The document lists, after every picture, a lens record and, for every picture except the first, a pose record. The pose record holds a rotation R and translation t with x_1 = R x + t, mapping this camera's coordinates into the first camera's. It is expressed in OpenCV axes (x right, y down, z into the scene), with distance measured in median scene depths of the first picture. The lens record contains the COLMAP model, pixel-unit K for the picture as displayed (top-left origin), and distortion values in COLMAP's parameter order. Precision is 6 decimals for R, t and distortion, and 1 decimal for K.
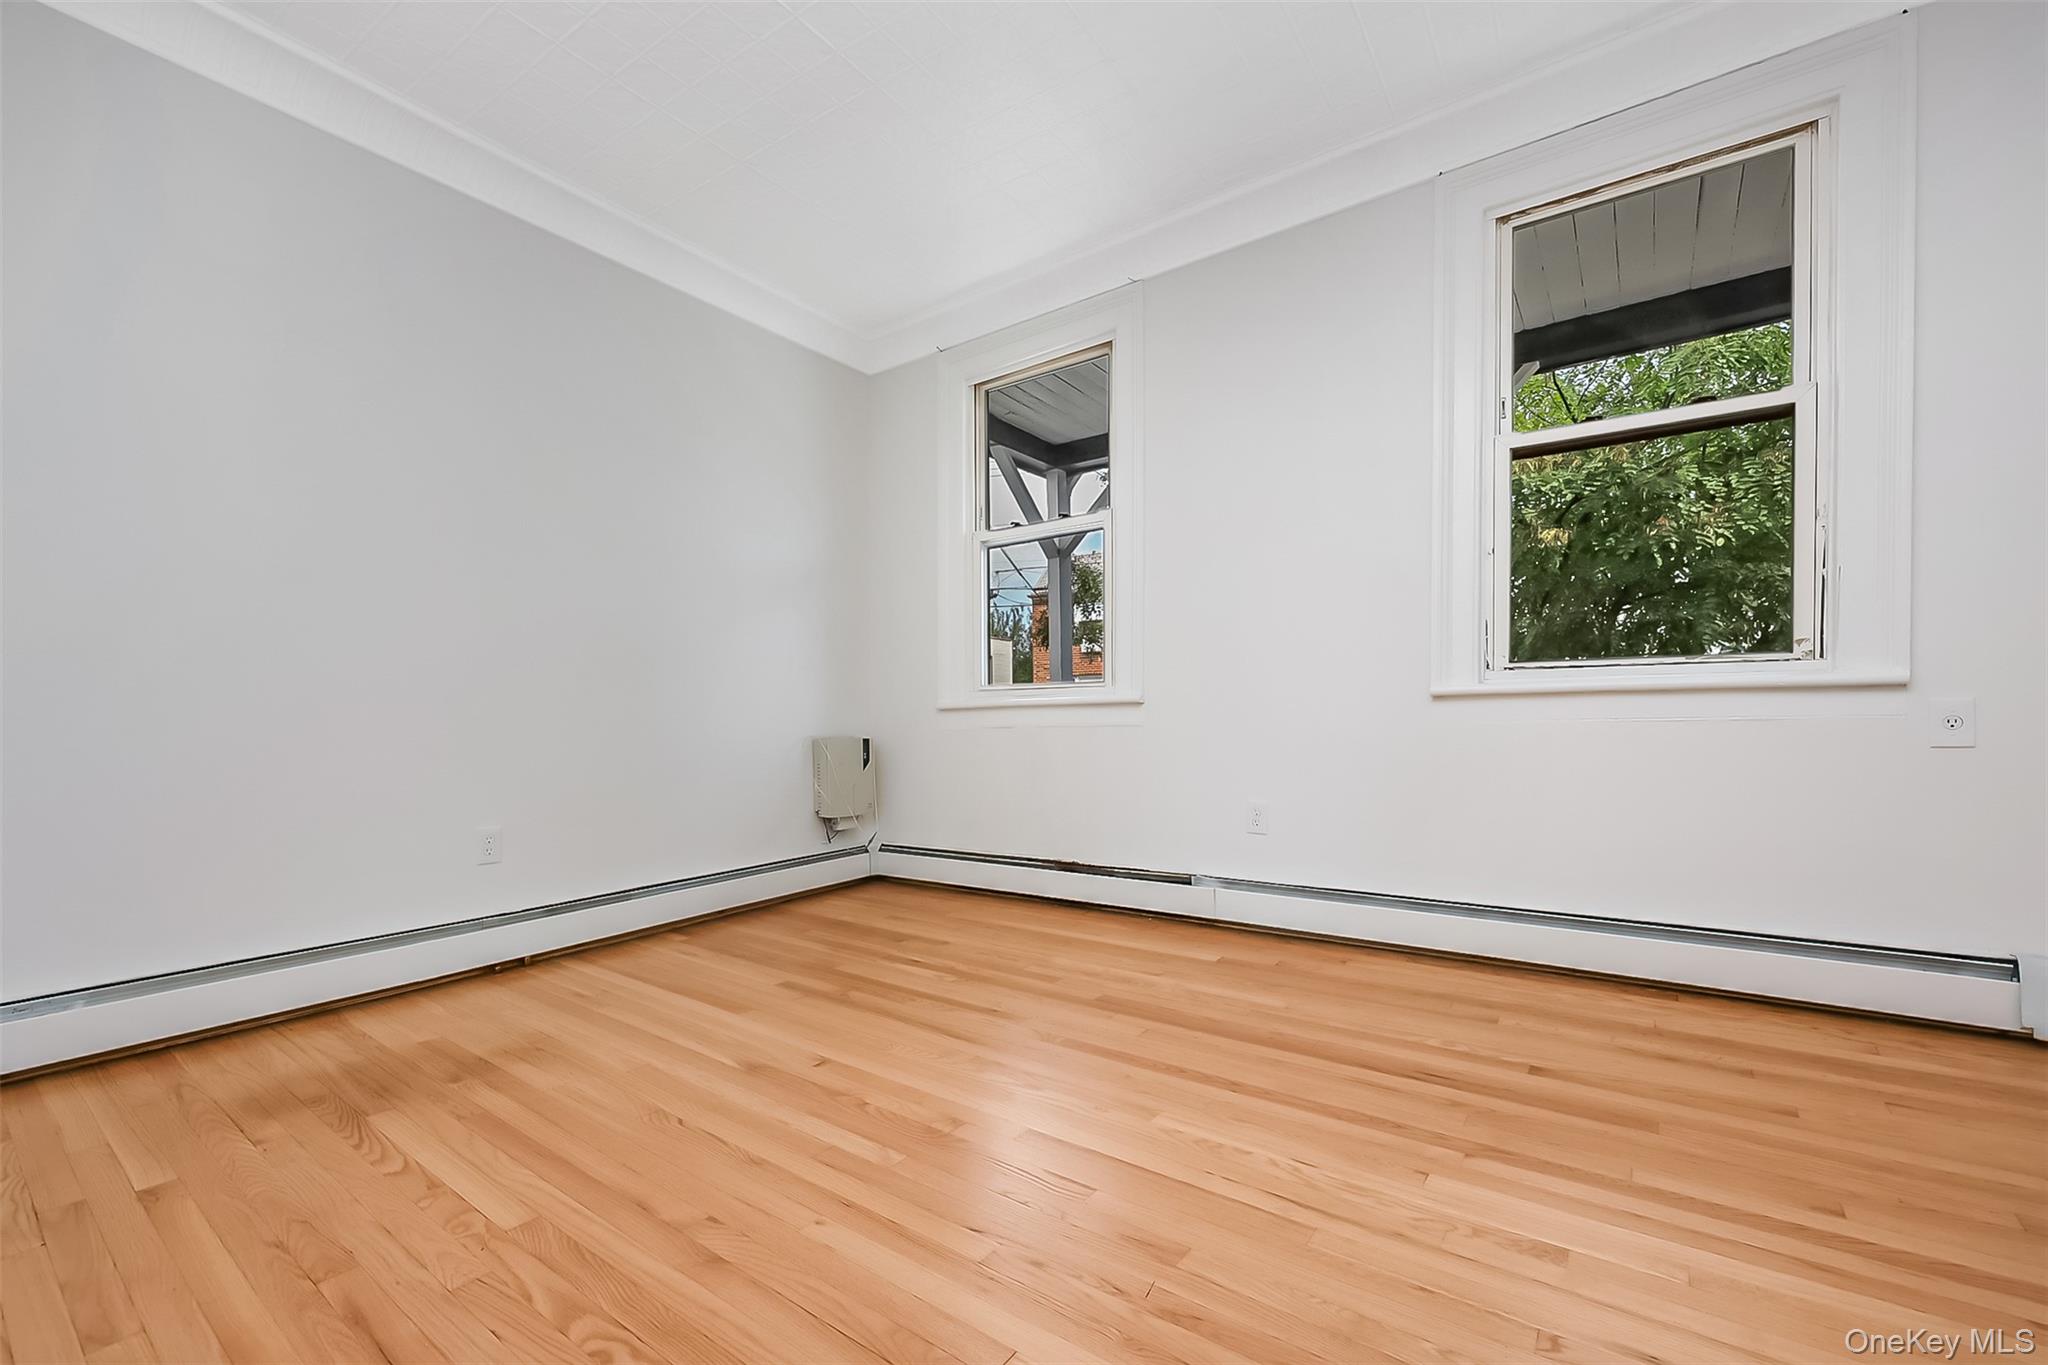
lens RADIAL K [[833.9, 0, 1022.8], [0, 833.9, 724.5], [0, 0, 1]] dist [-0.001120, -0.000126]
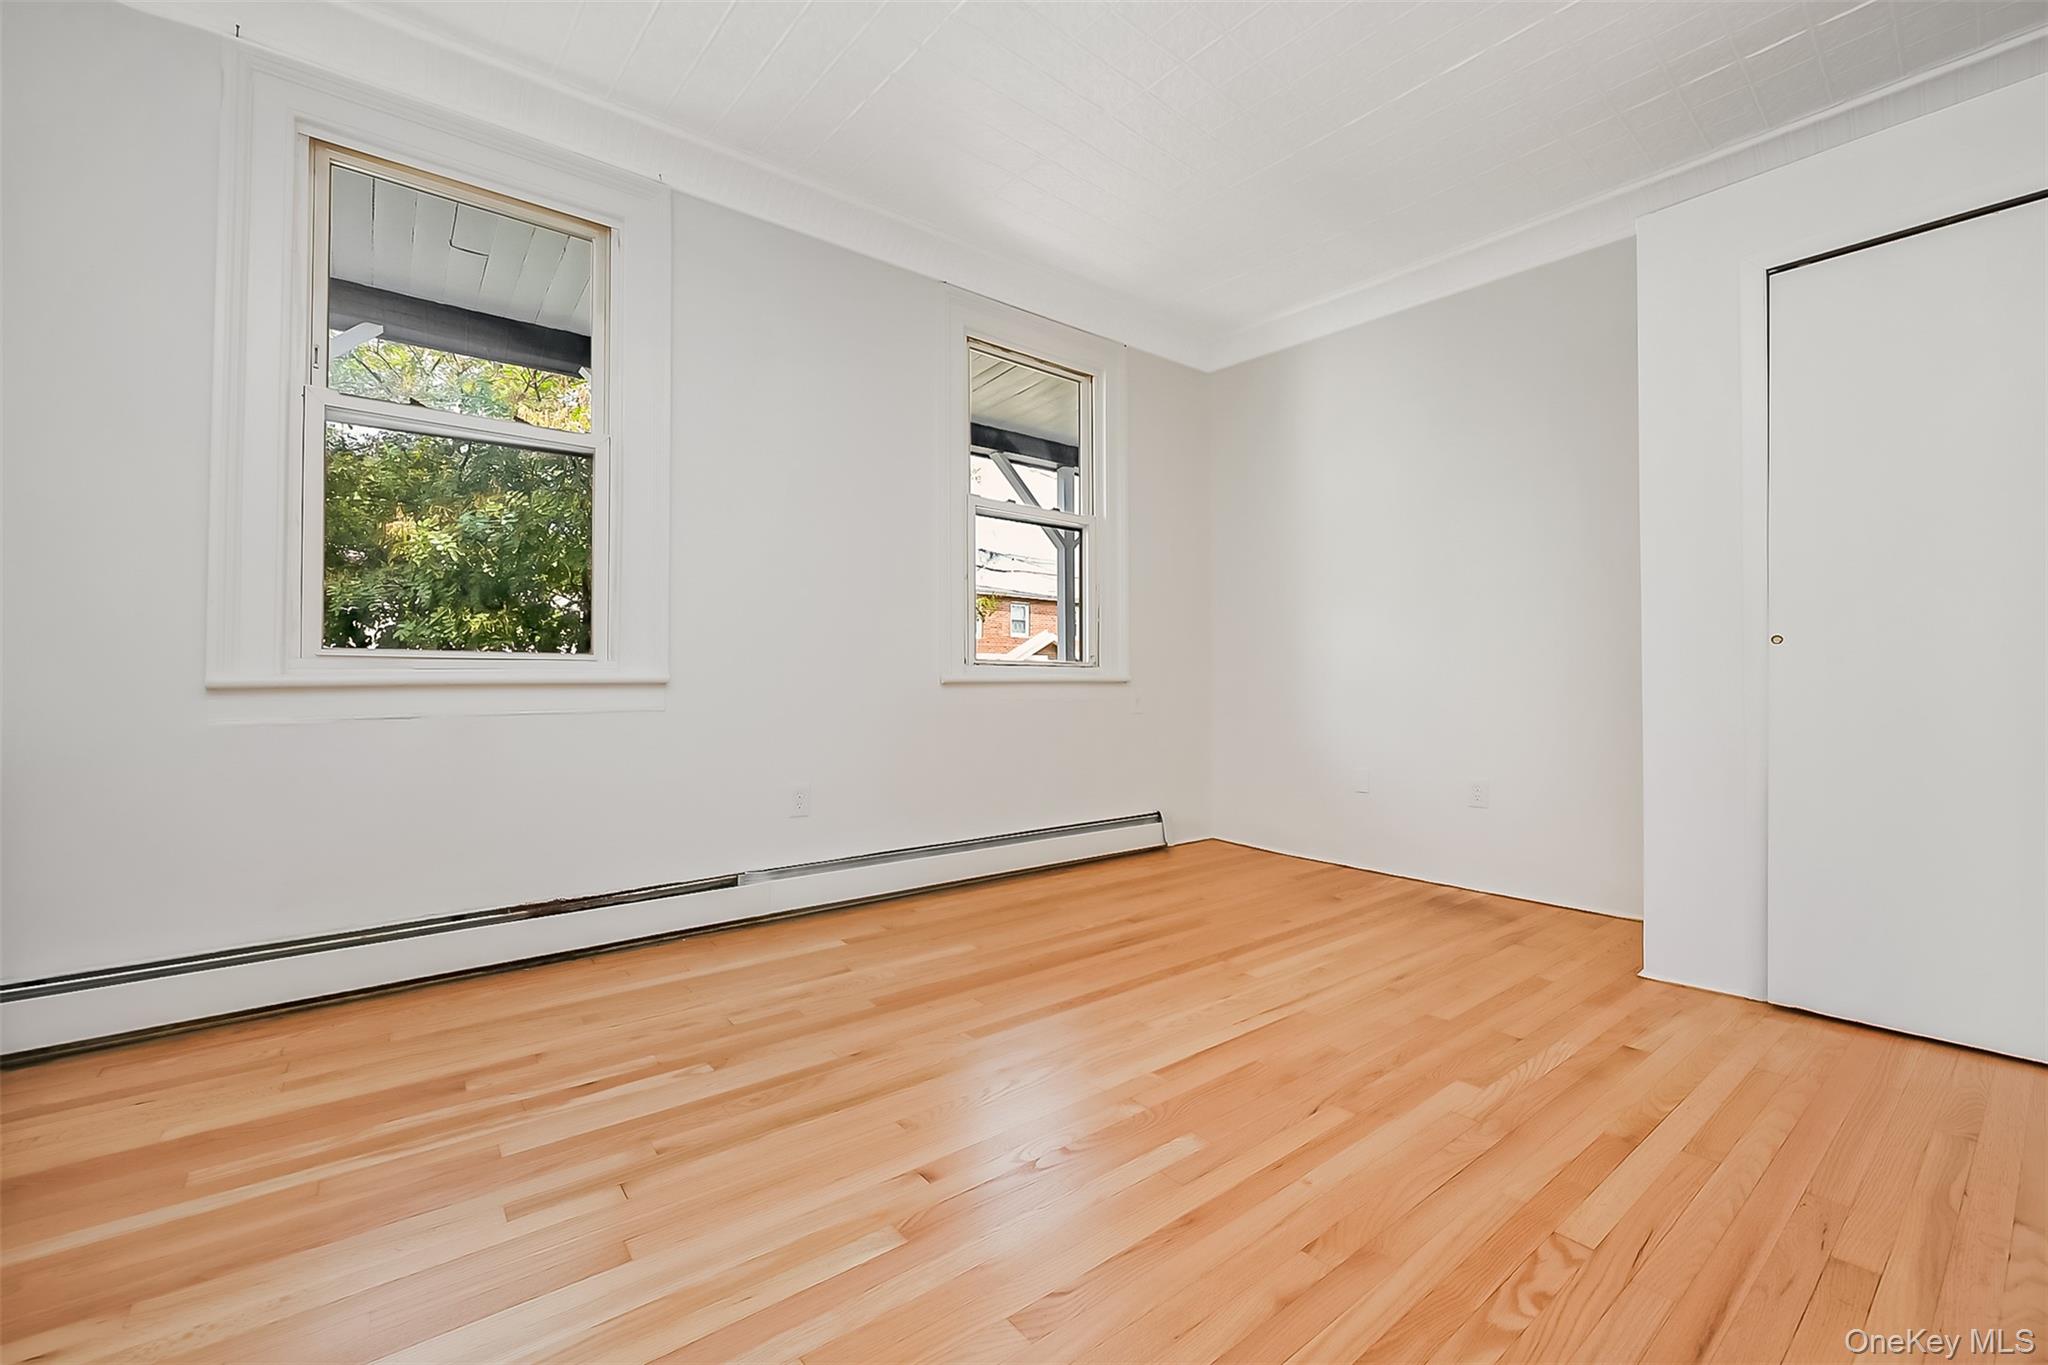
lens RADIAL K [[810.1, 0, 1051.3], [0, 810.1, 681.8], [0, 0, 1]] dist [-0.001323, 0.000016]
pose [[0.281546, 0.019523, 0.959349, -0.662625], [0.014078, 0.999601, -0.024473, -0.002900], [-0.959444, 0.020396, 0.281159, 0.509507]]
